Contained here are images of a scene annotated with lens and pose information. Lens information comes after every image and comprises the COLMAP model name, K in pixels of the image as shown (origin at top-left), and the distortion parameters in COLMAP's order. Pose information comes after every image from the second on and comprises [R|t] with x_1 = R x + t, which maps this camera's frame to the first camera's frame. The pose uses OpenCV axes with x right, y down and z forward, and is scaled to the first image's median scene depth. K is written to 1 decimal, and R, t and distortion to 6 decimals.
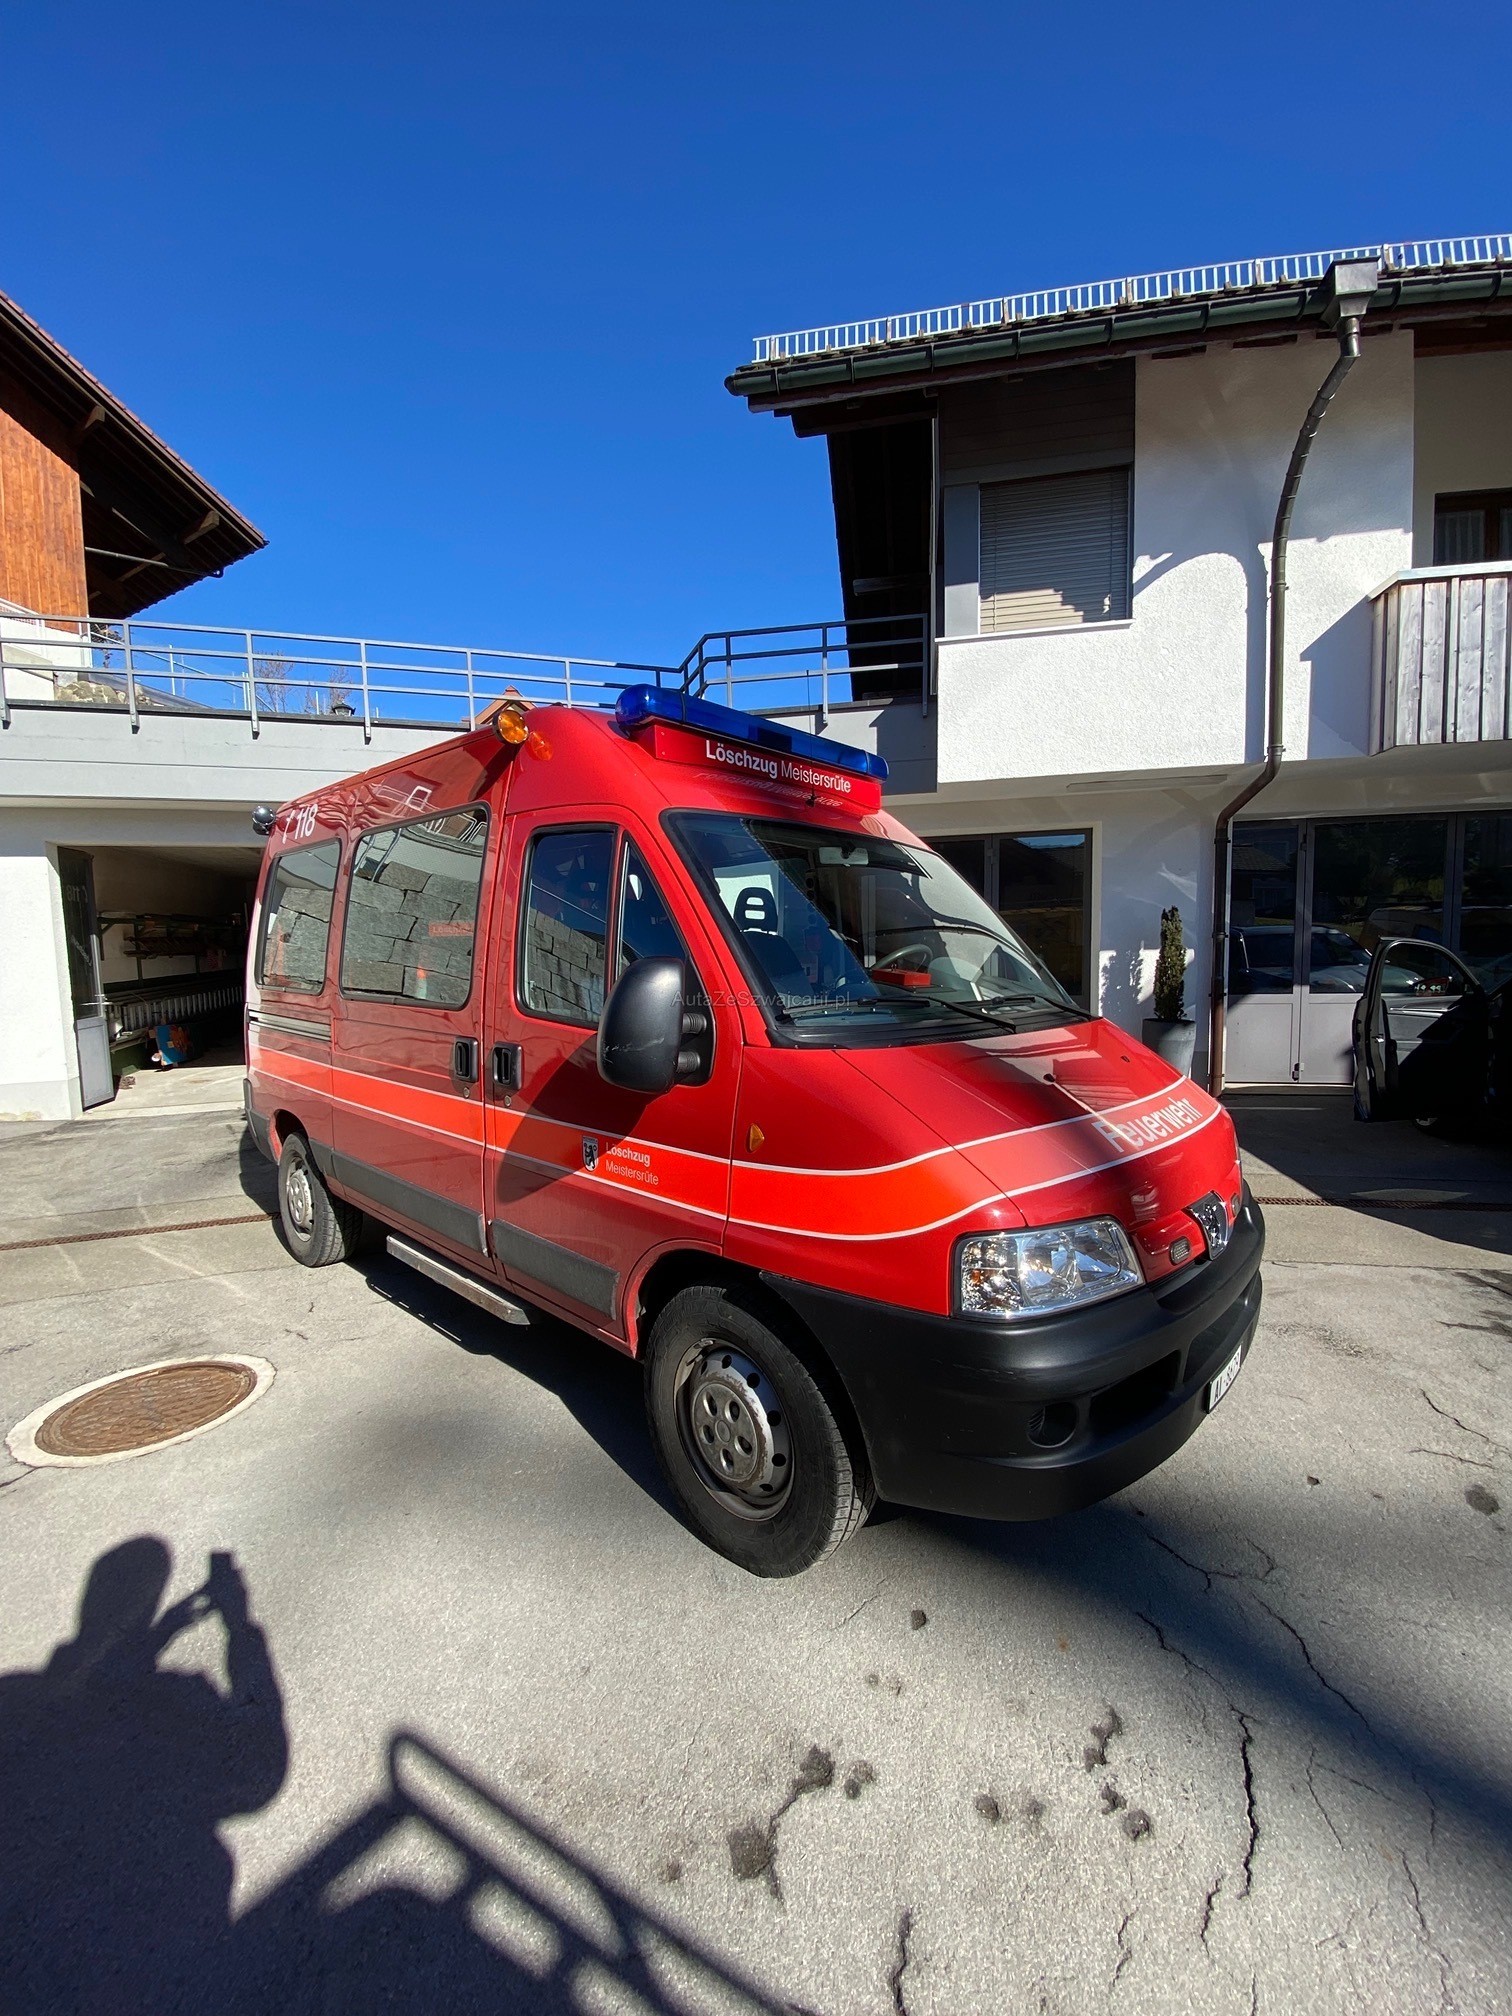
lens RADIAL K [[829.2, 0, 752.3], [0, 829.2, 1009.1], [0, 0, 1]] dist [0.003489, -0.013020]
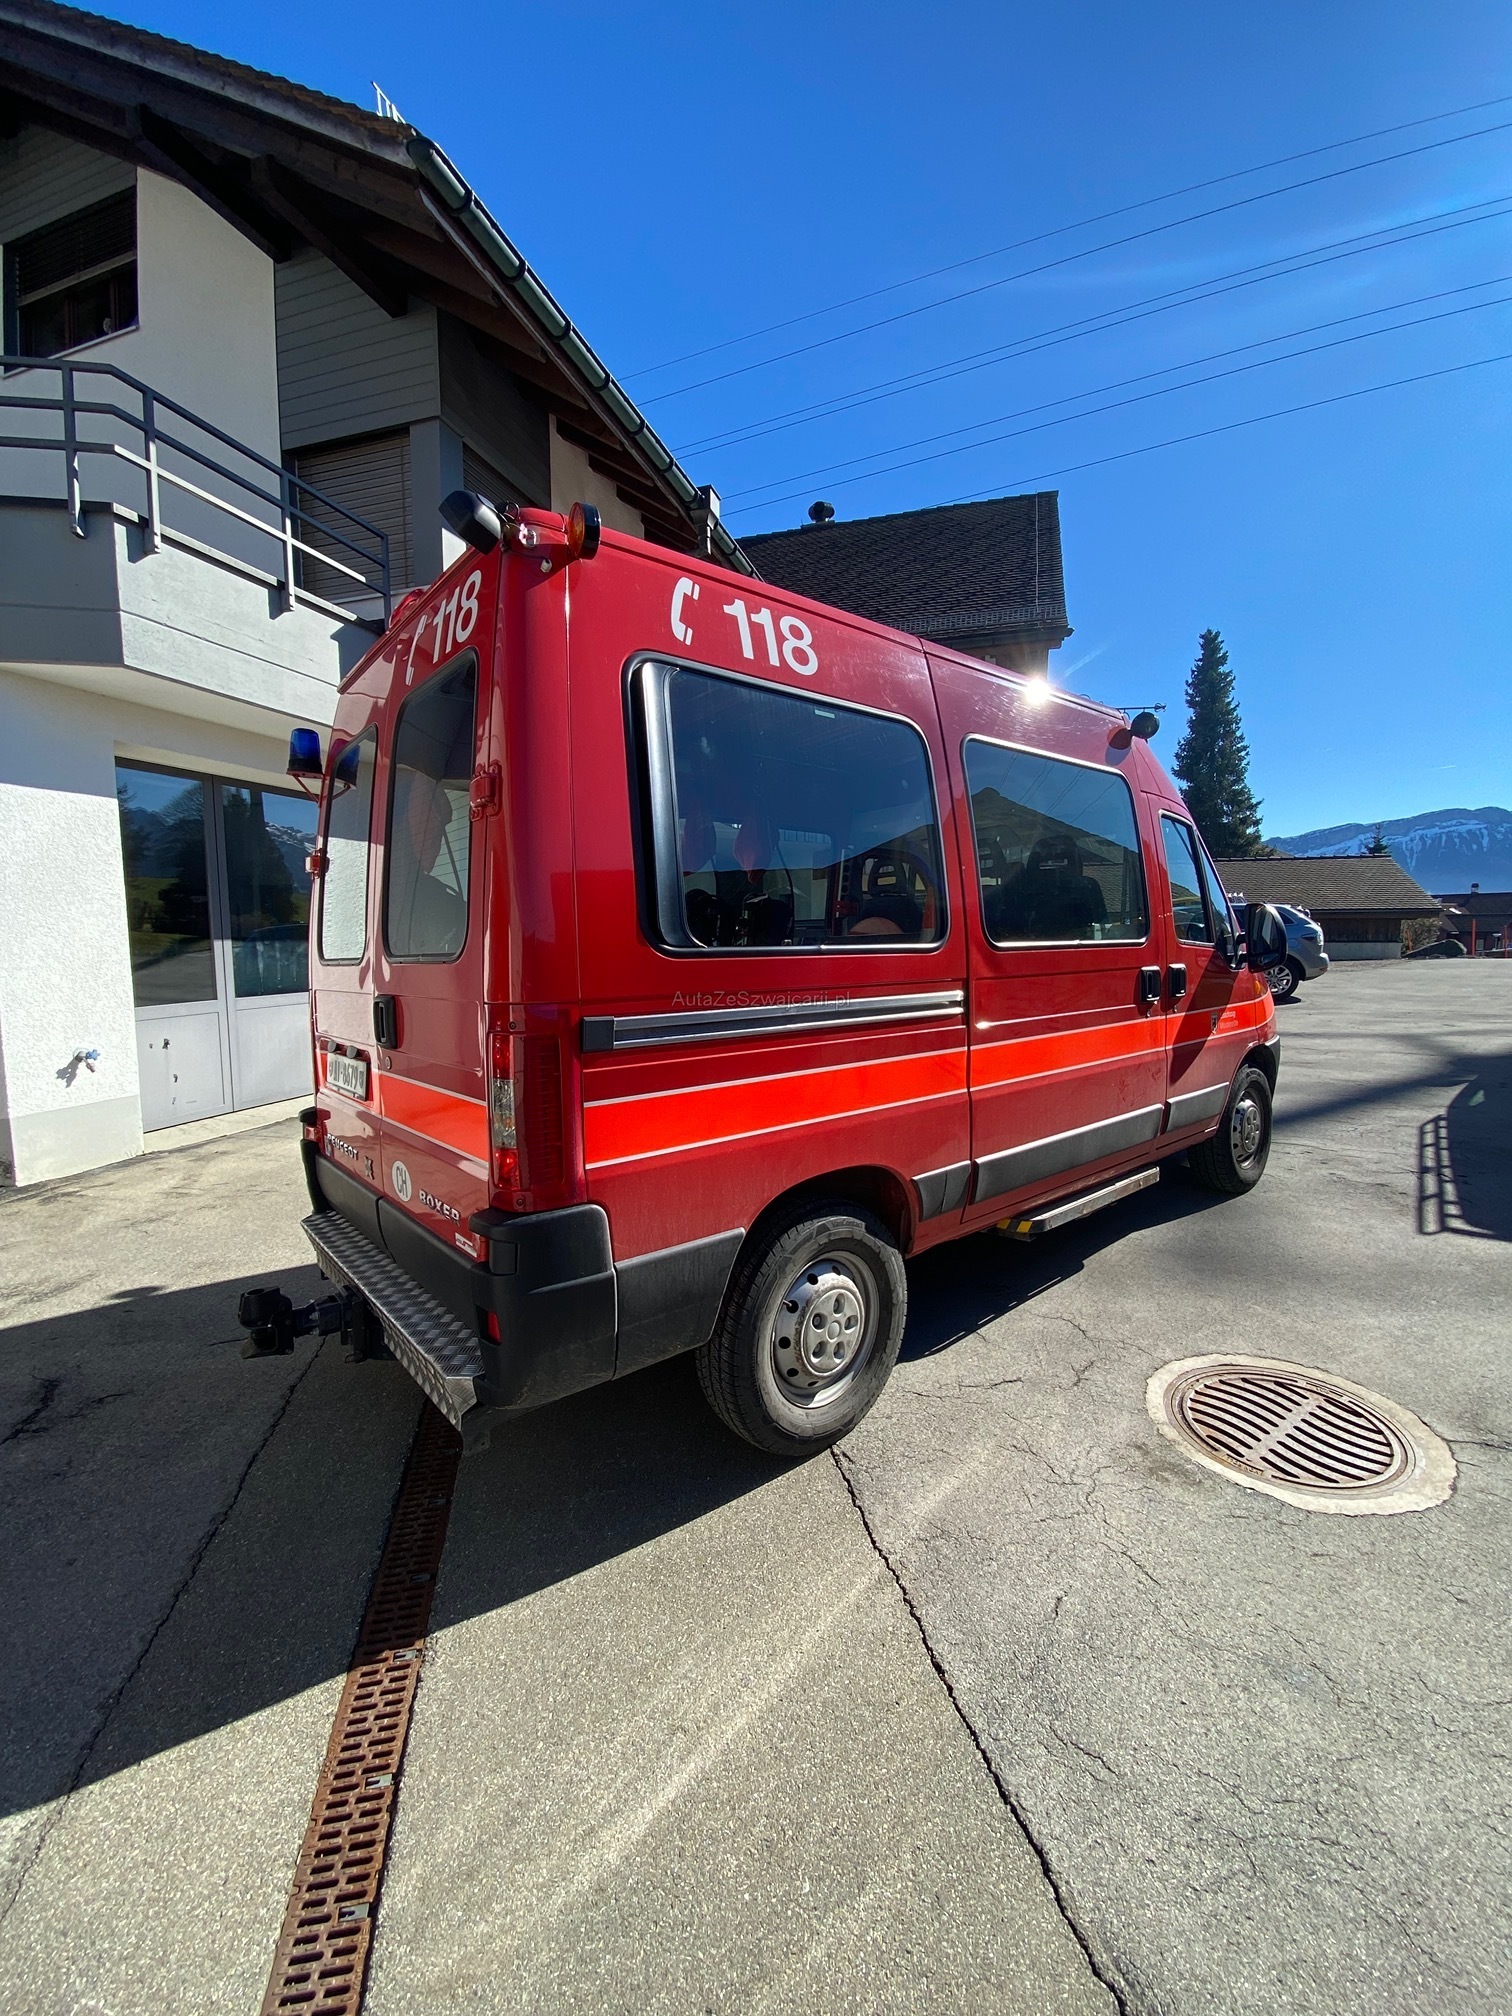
lens RADIAL K [[829.2, 0, 771.0], [0, 829.2, 1005.6], [0, 0, 1]] dist [0.003489, -0.013020]
pose [[0.086077, -0.068523, 0.993929, -0.995248], [0.085837, 0.994432, 0.061124, -0.020811], [-0.992584, 0.080055, 0.091480, 0.892045]]
